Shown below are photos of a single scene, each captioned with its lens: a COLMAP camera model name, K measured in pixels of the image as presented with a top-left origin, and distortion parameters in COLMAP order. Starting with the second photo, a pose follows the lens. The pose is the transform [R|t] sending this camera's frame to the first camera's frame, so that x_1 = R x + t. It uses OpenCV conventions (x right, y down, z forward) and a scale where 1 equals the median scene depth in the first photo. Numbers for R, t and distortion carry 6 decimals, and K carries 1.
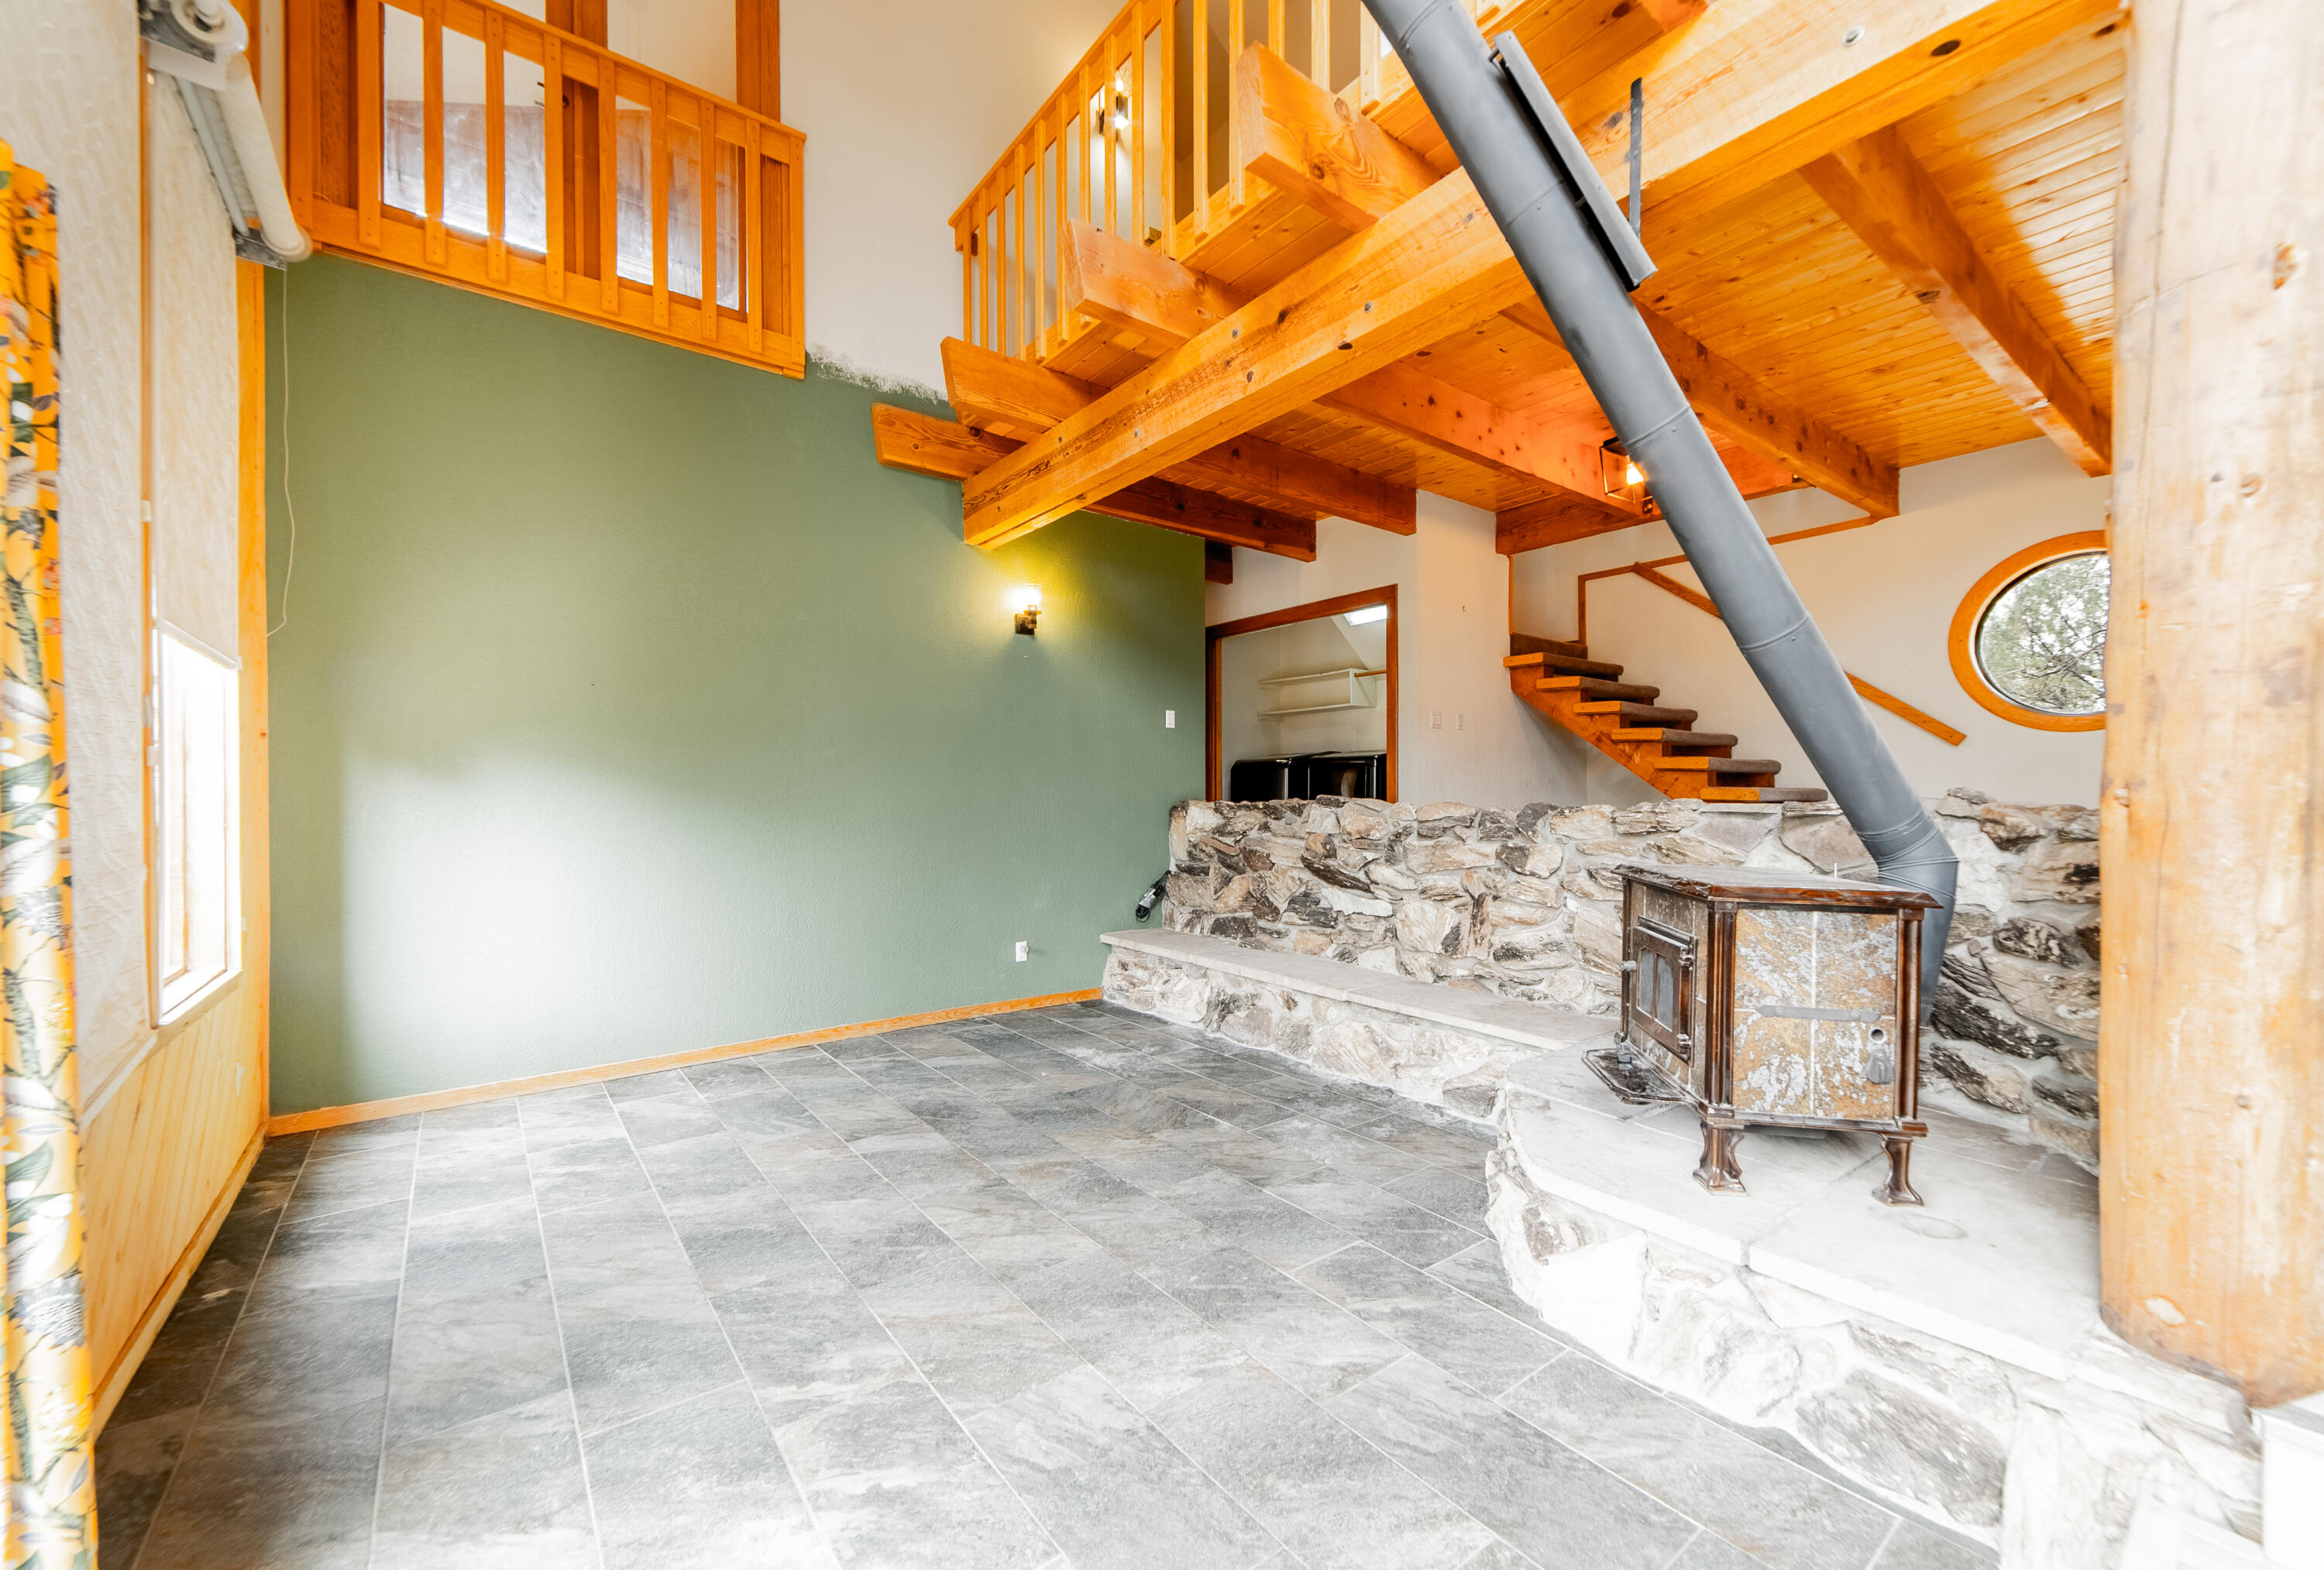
lens RADIAL K [[905.9, 0, 1153.1], [0, 905.9, 792.1], [0, 0, 1]] dist [0.000988, -0.000724]
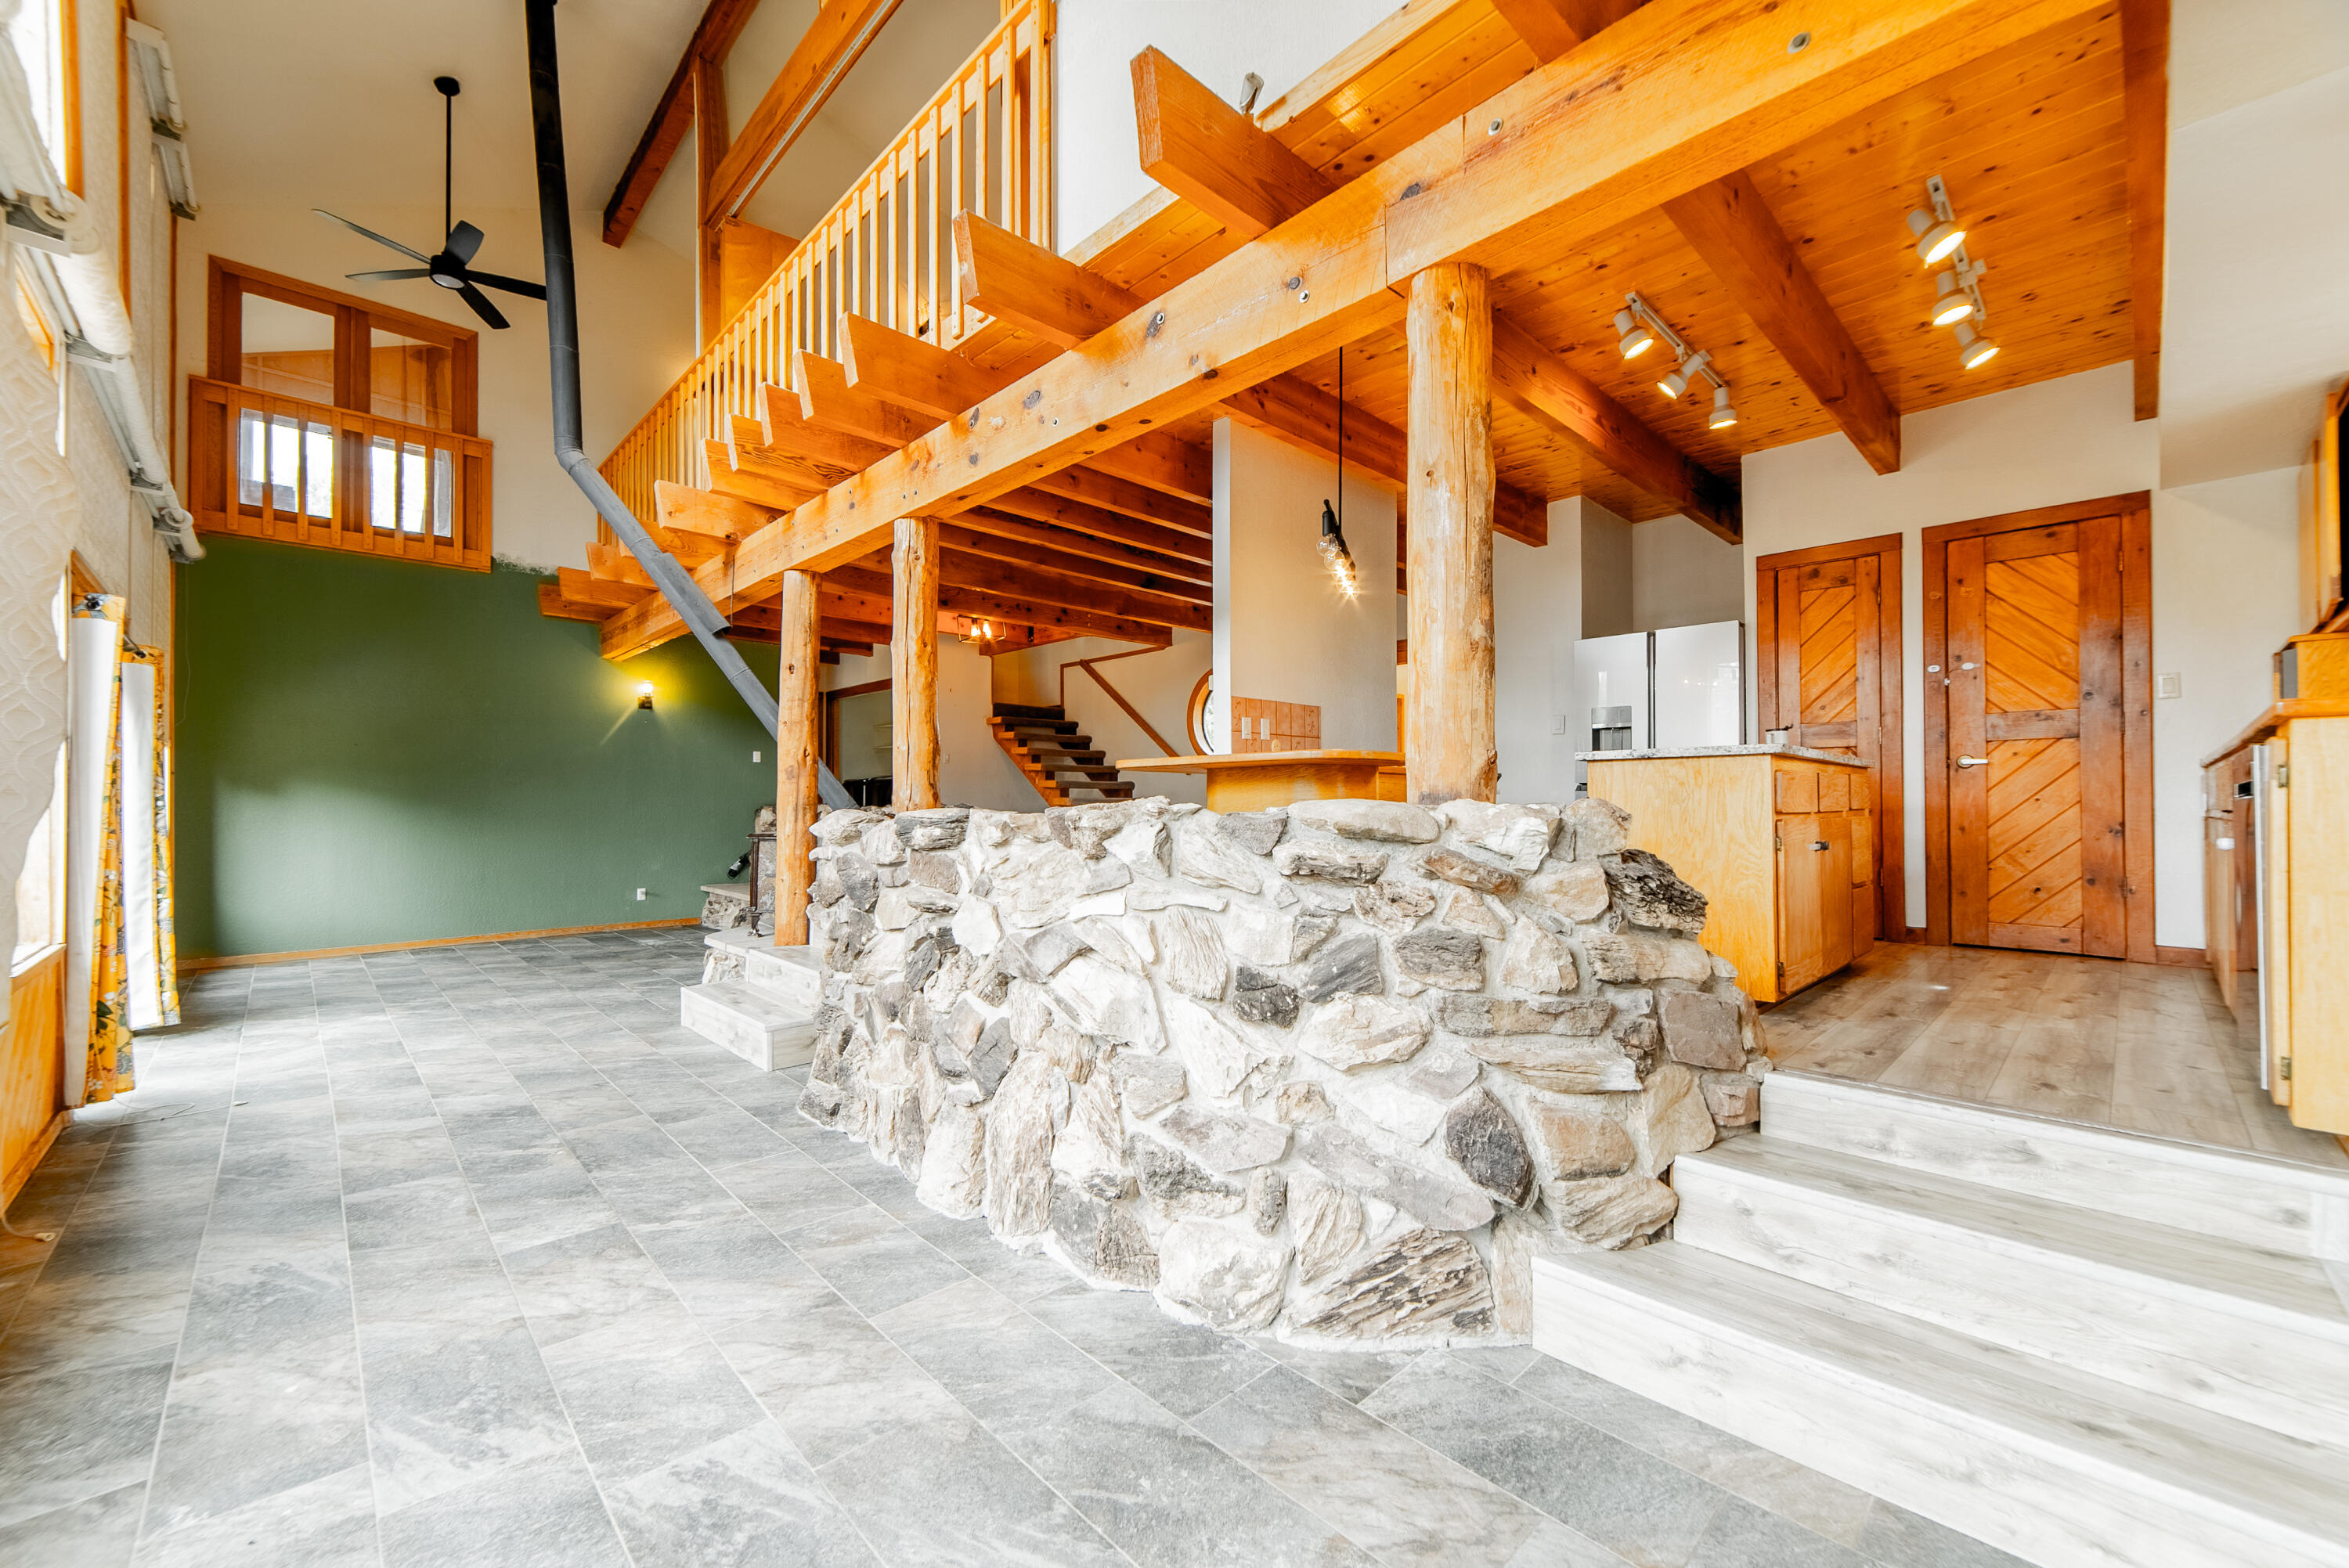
lens RADIAL K [[918.1, 0, 1169.3], [0, 918.1, 785.1], [0, 0, 1]] dist [0.000128, 0.001249]
pose [[0.991783, -0.001032, 0.127931, 0.754188], [0.003798, 0.999764, -0.021380, 0.012438], [-0.127879, 0.021690, 0.991553, -1.026688]]
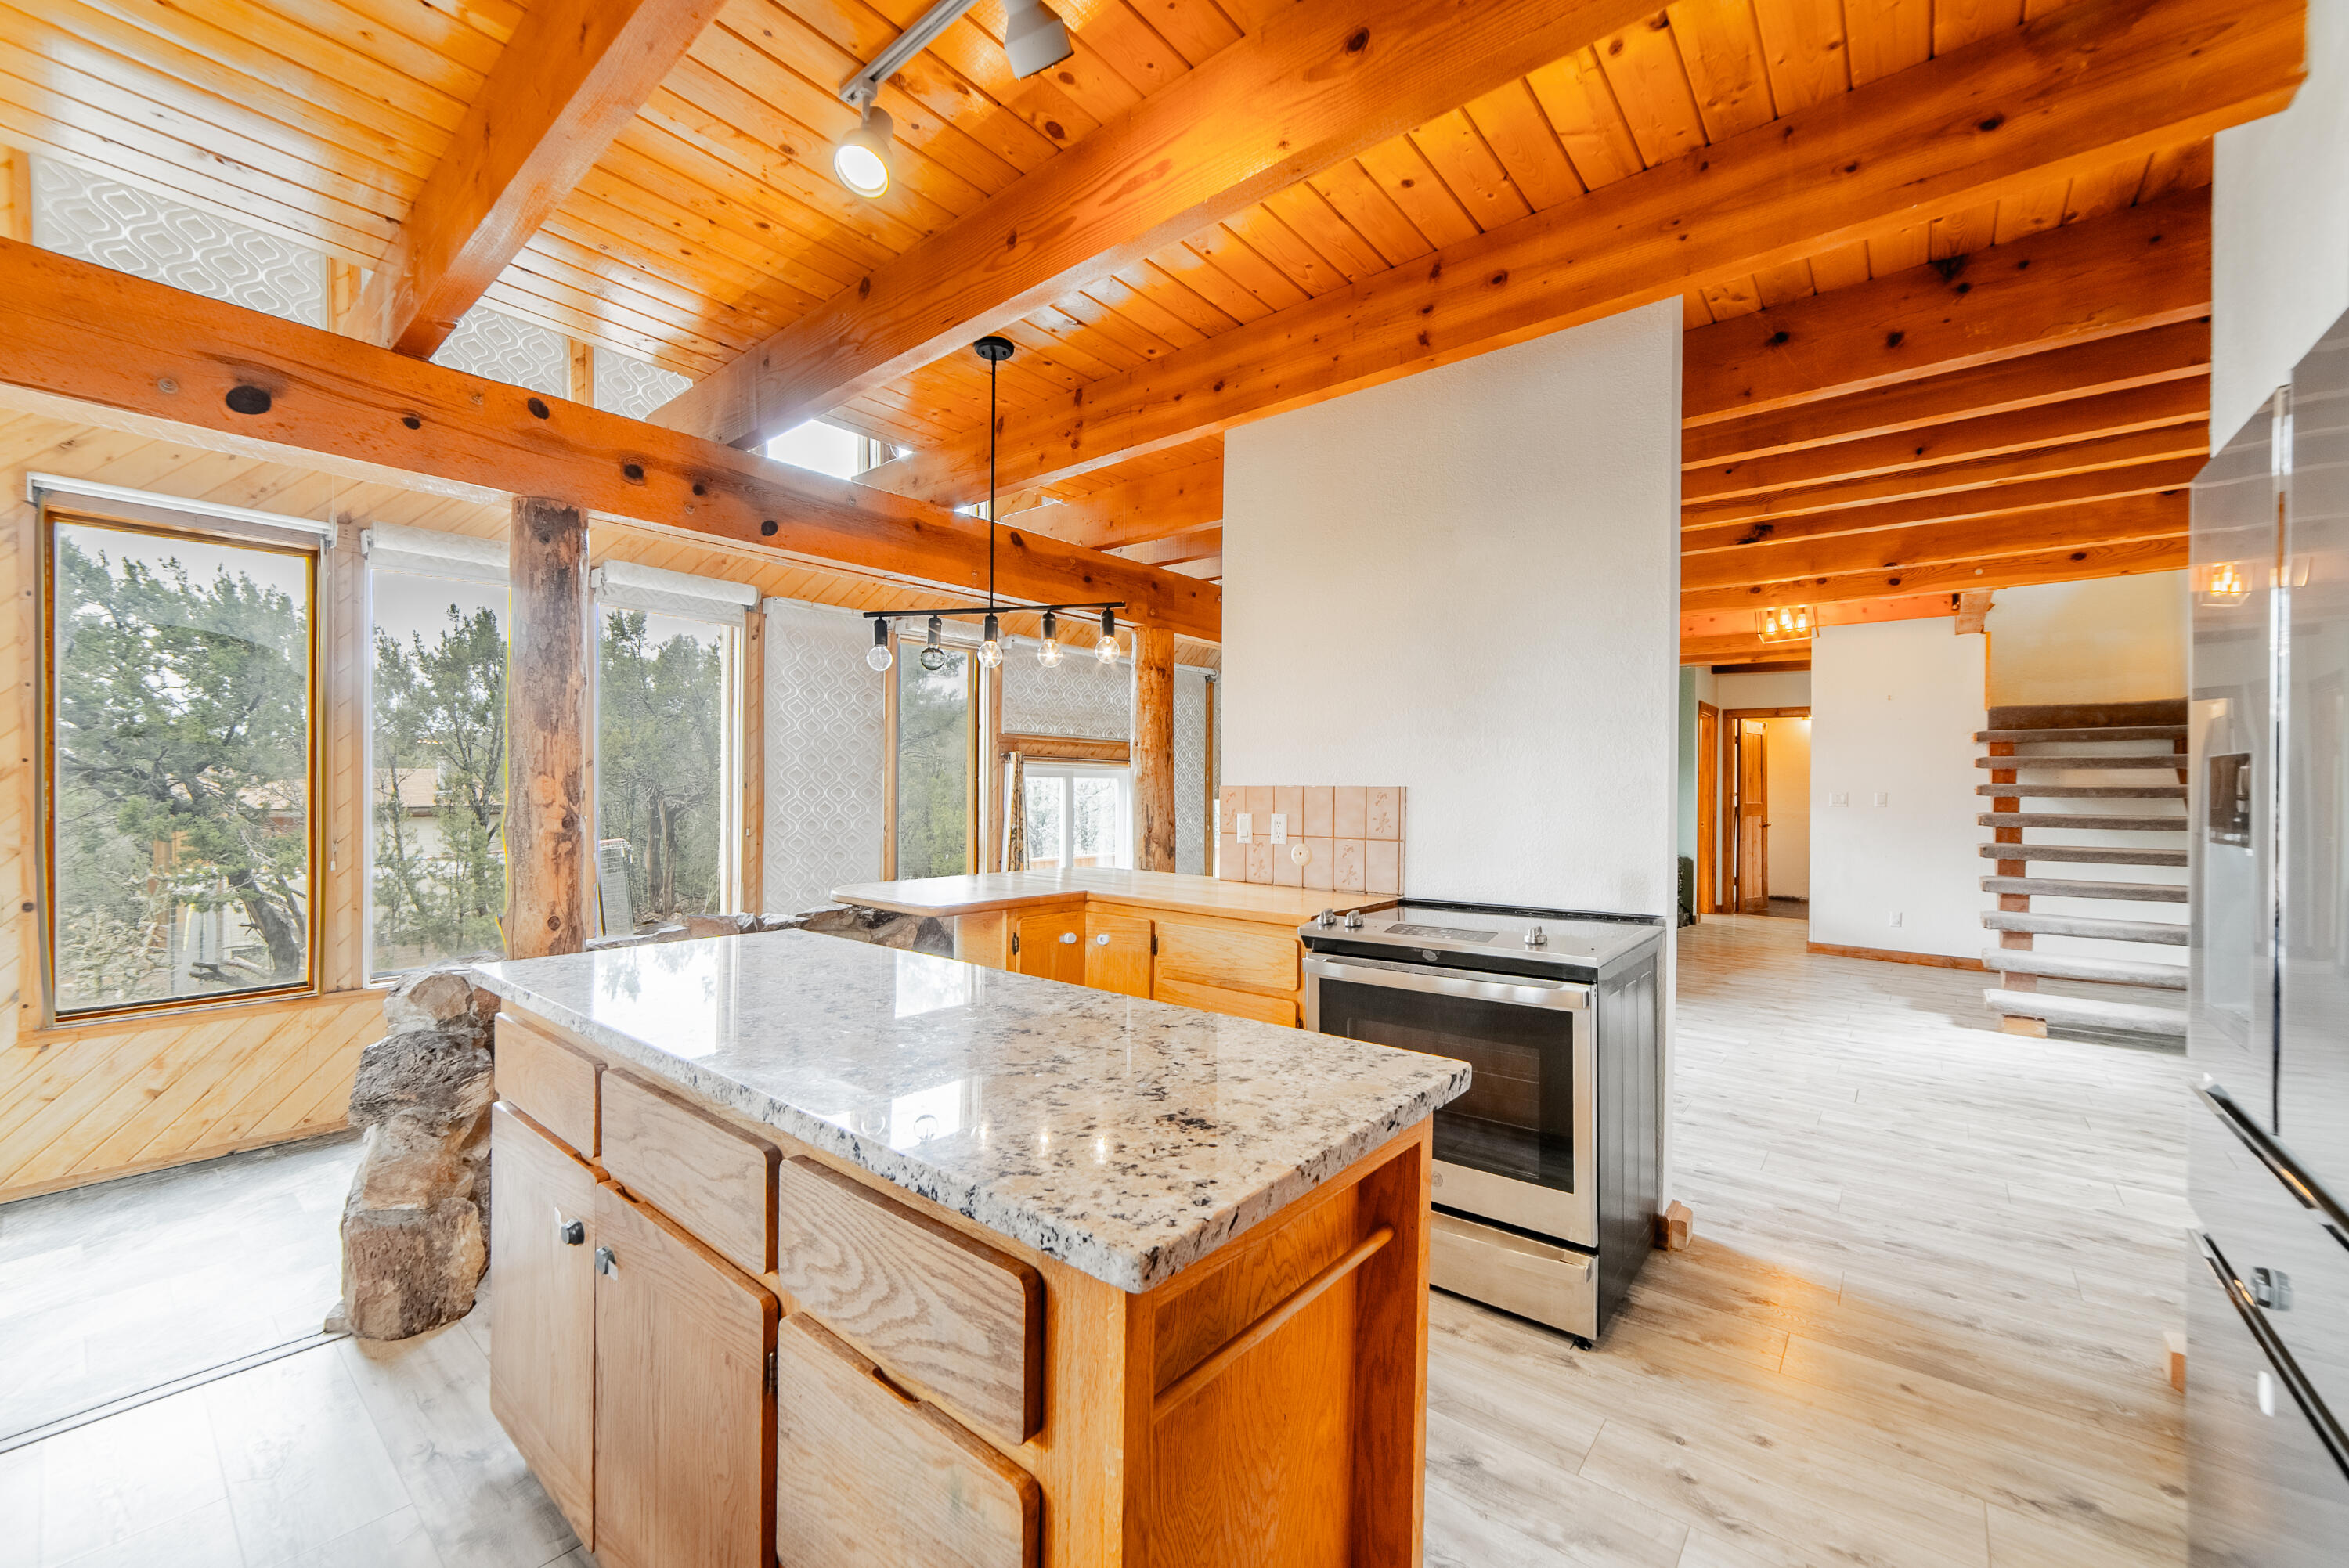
lens RADIAL K [[926.6, 0, 1160.8], [0, 926.6, 789.6], [0, 0, 1]] dist [-0.008775, 0.002029]
pose [[0.234684, 0.000709, -0.972071, 1.769637], [-0.010048, 0.999948, -0.001697, -0.112439], [0.972020, 0.010166, 0.234679, -0.197392]]
